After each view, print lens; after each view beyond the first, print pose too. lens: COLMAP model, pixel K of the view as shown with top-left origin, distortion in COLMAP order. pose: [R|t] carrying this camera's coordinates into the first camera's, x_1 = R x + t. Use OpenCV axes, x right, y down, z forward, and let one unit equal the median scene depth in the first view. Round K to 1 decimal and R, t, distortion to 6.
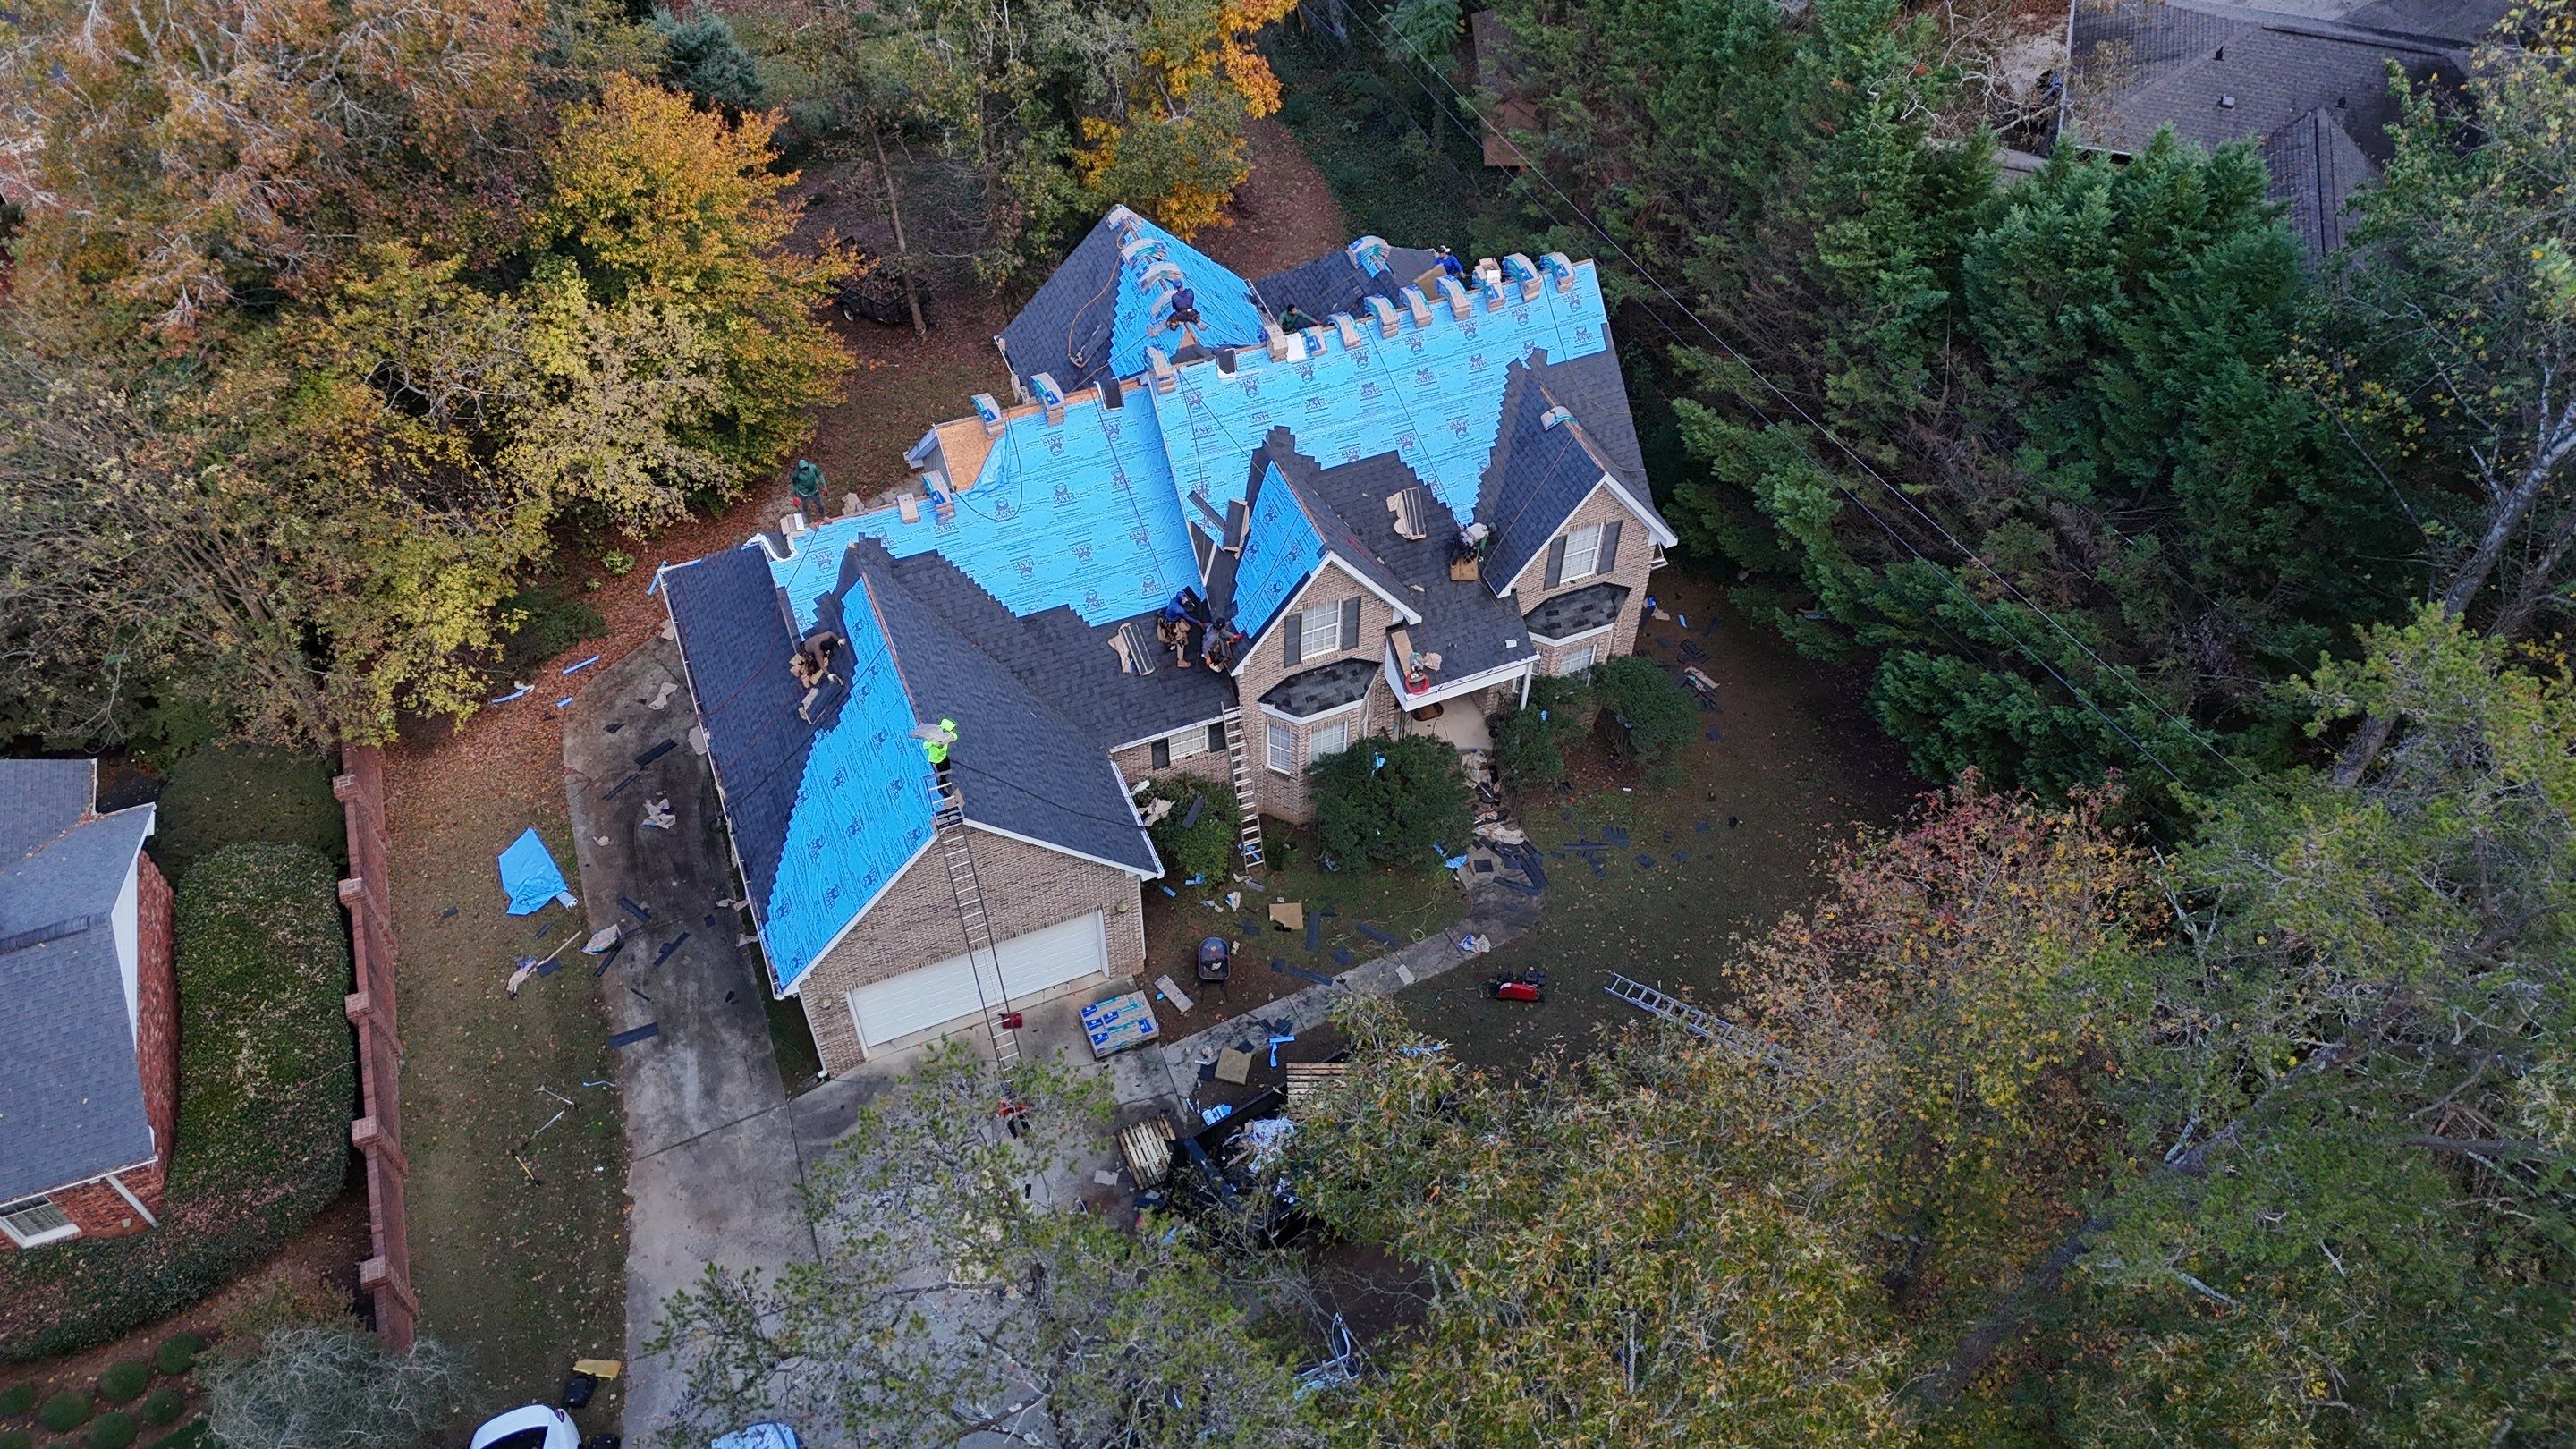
lens RADIAL K [[1882.9, 0, 1288.0], [0, 1882.9, 724.5], [0, 0, 1]] dist [0.005305, 0.005136]
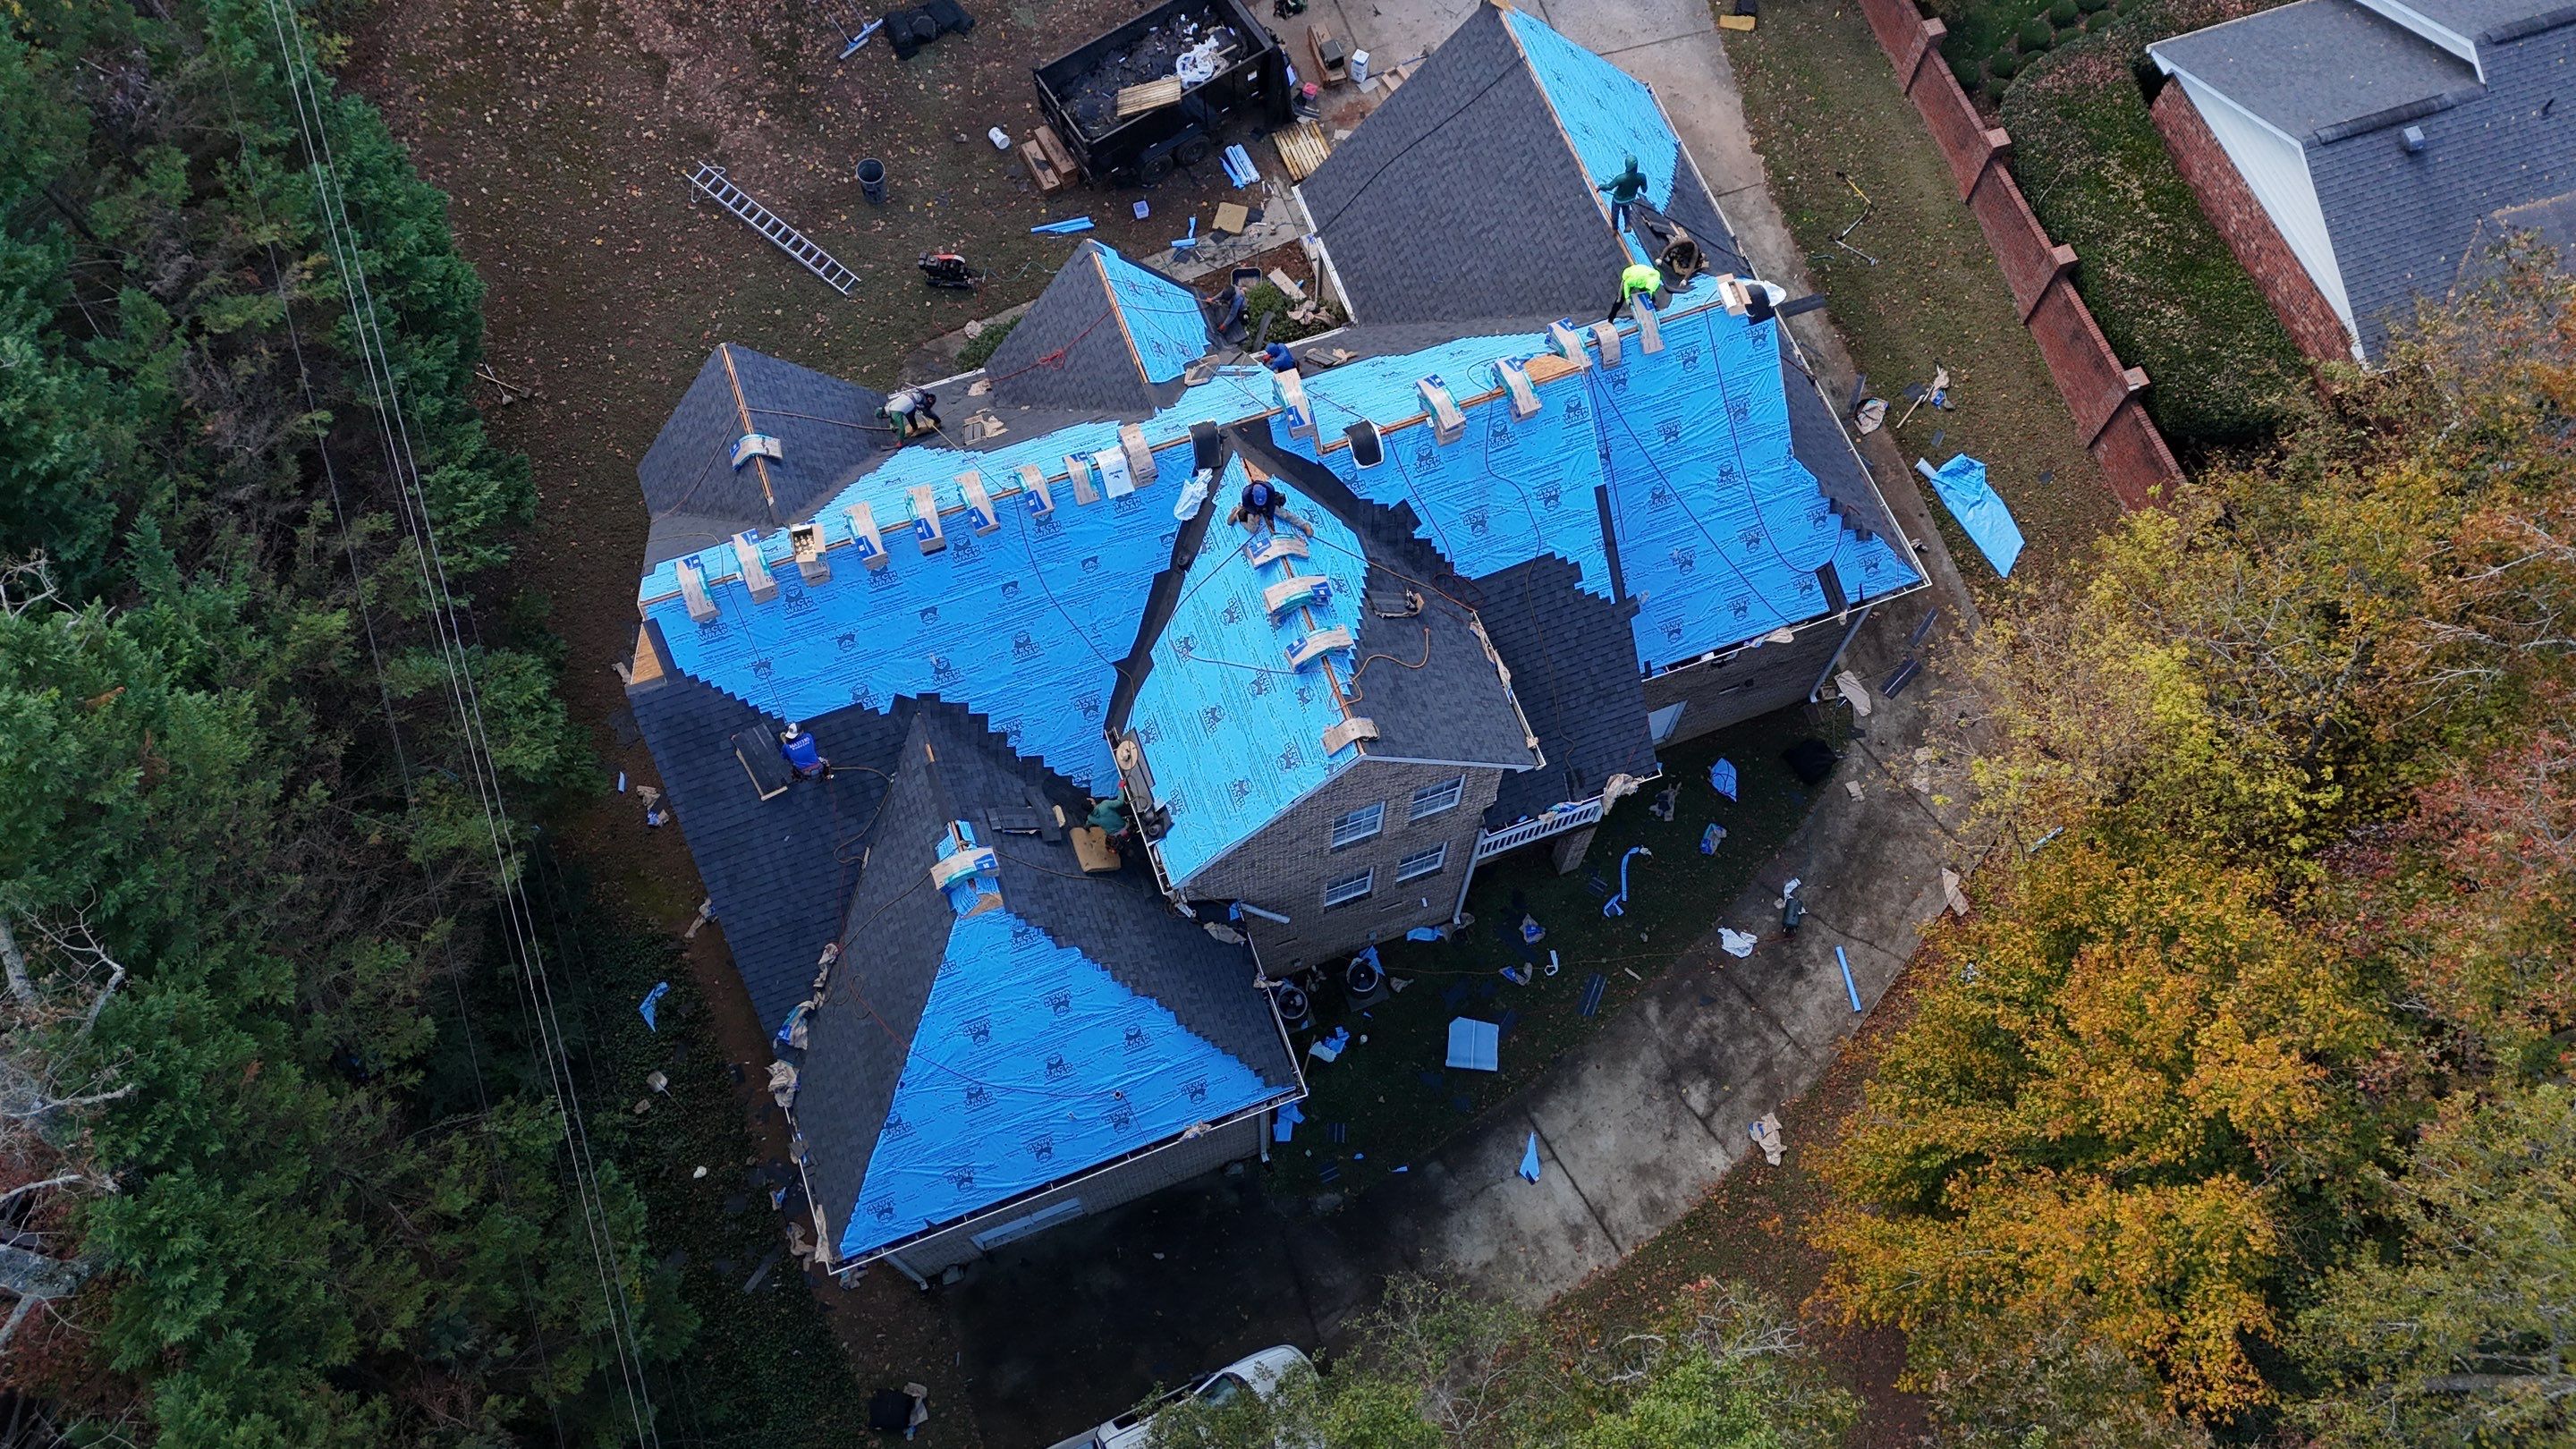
lens RADIAL K [[1882.9, 0, 1288.0], [0, 1882.9, 724.5], [0, 0, 1]] dist [0.005305, 0.005136]
pose [[-0.998865, -0.047297, -0.005668, -0.067647], [0.015015, -0.425547, 0.904812, -0.886731], [-0.045207, 0.903699, 0.425774, 0.783024]]
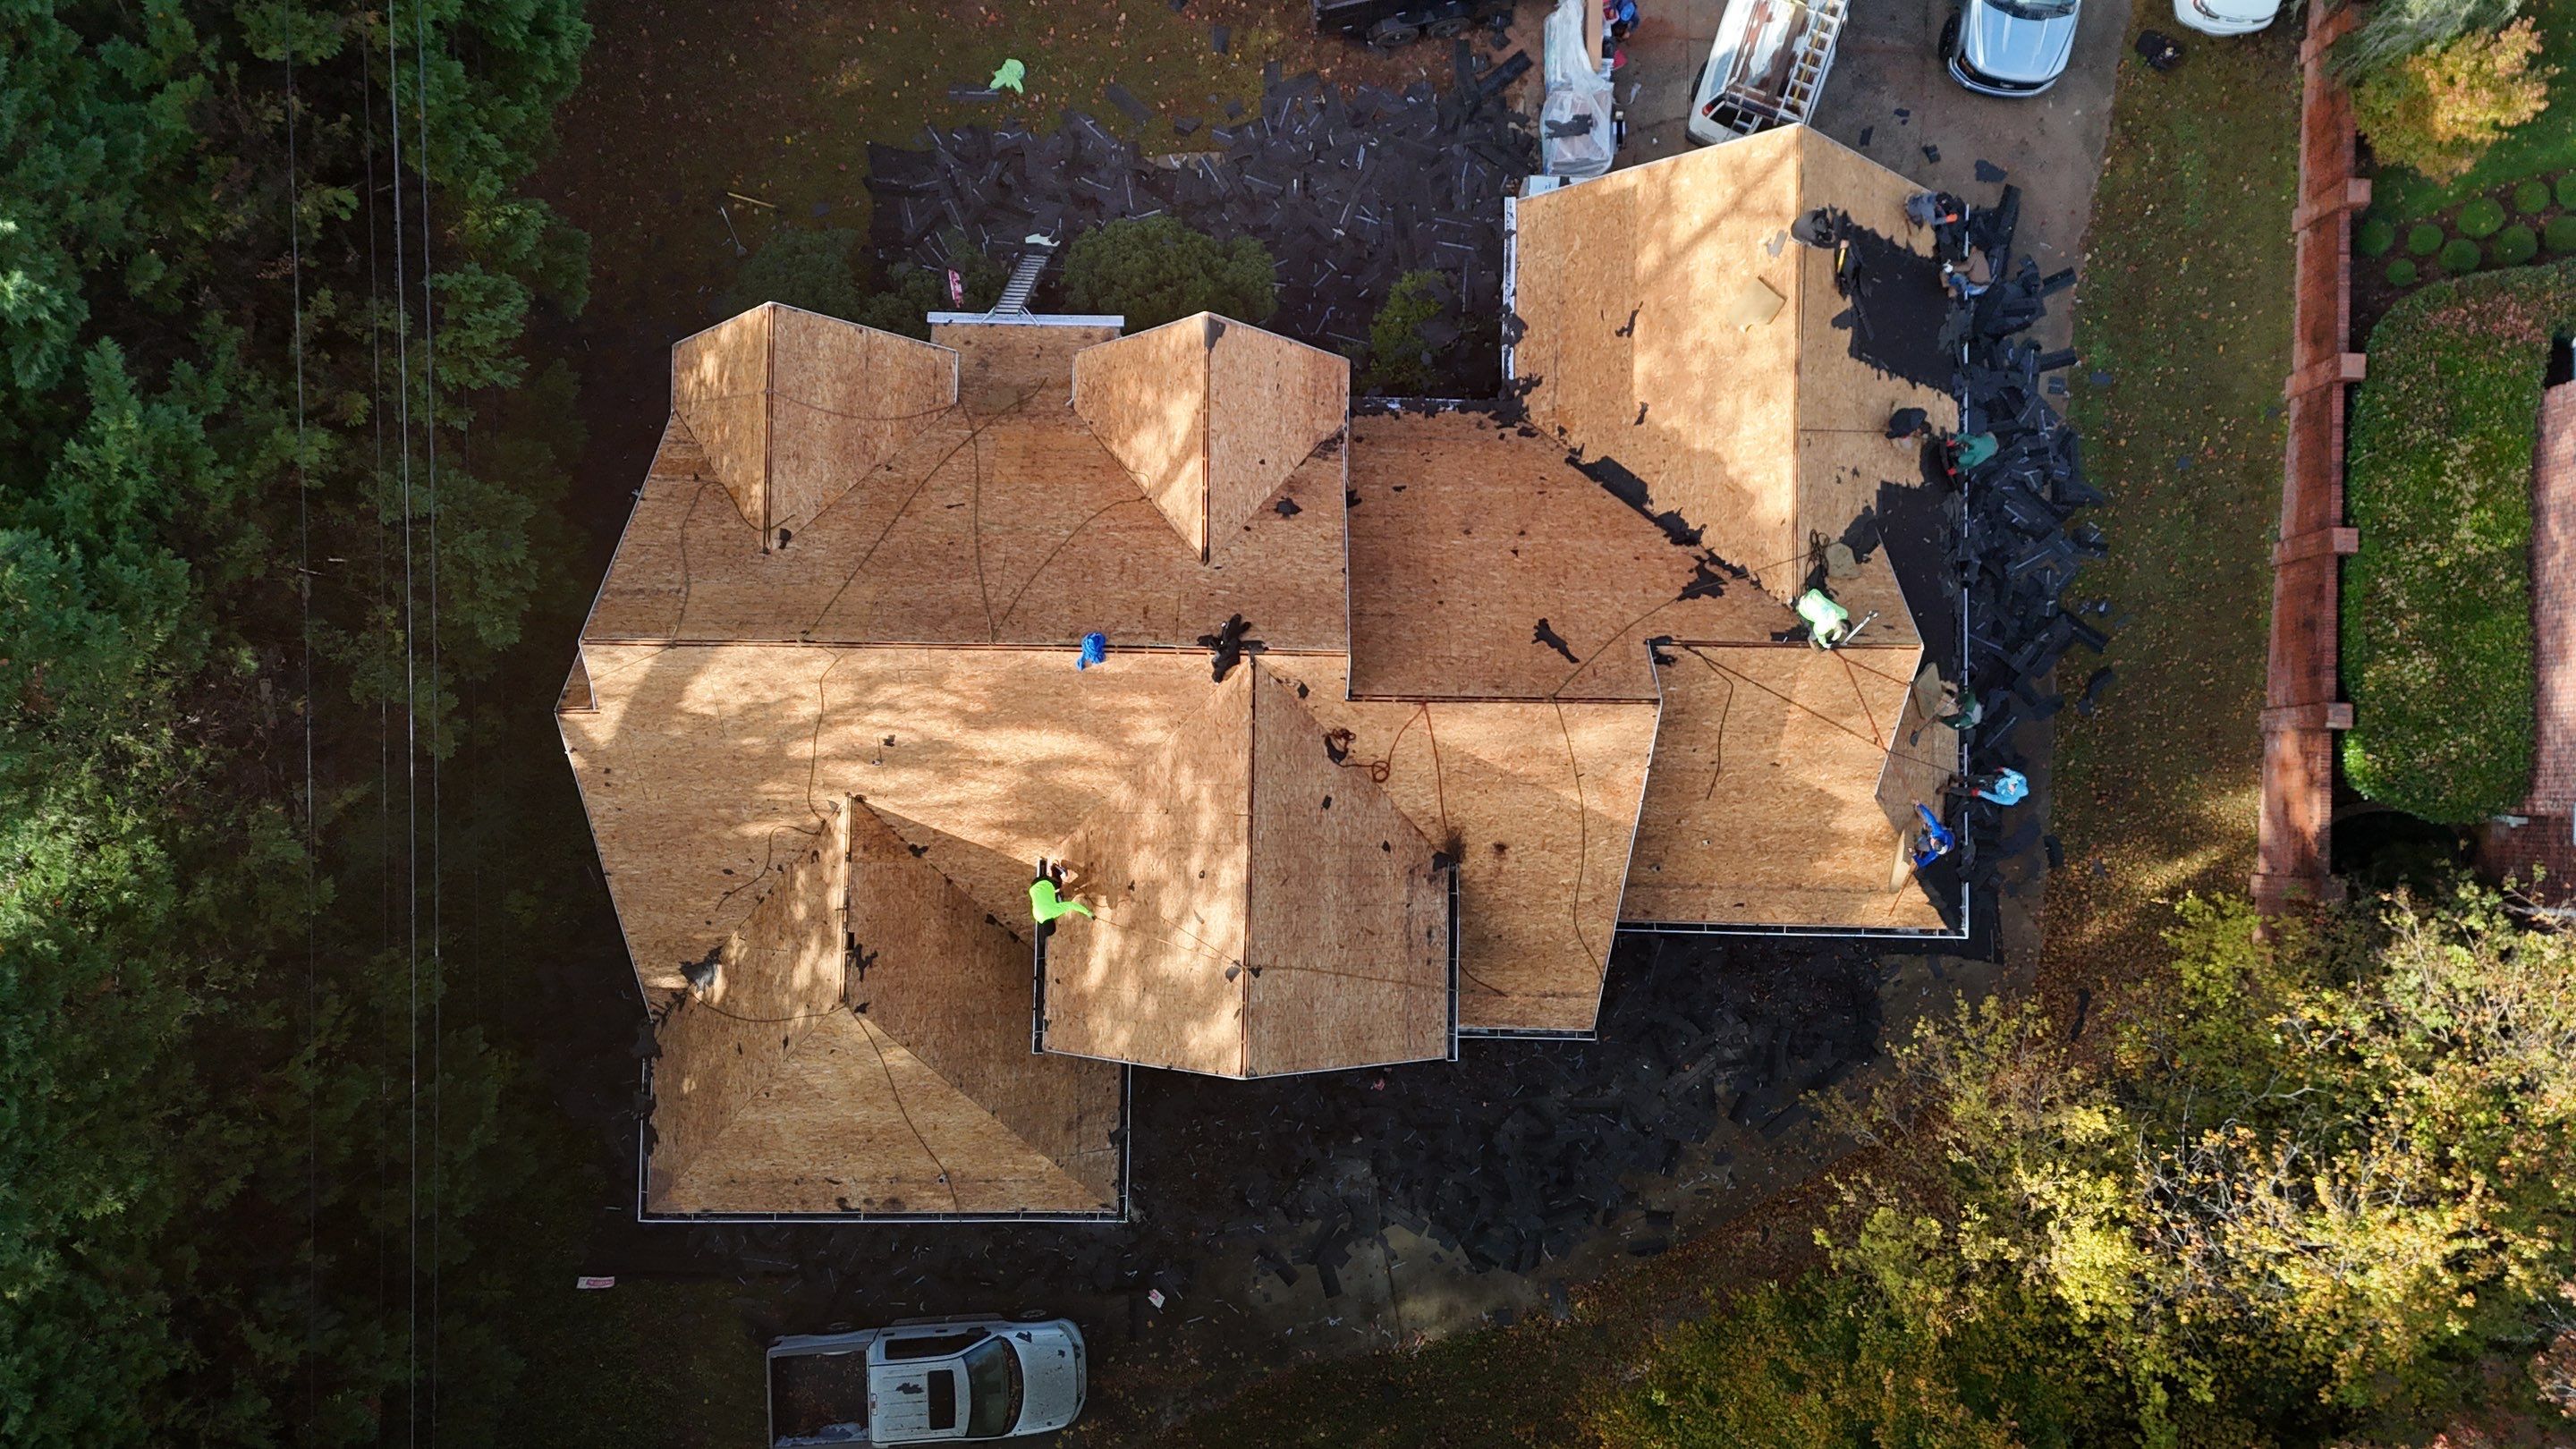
lens RADIAL K [[1882.9, 0, 1288.0], [0, 1882.9, 724.5], [0, 0, 1]] dist [0.005305, 0.005136]
pose [[-0.916477, -0.399917, -0.011656, -0.057968], [0.280217, -0.662416, 0.694754, -0.648779], [-0.285565, 0.633460, 0.719153, 0.537865]]
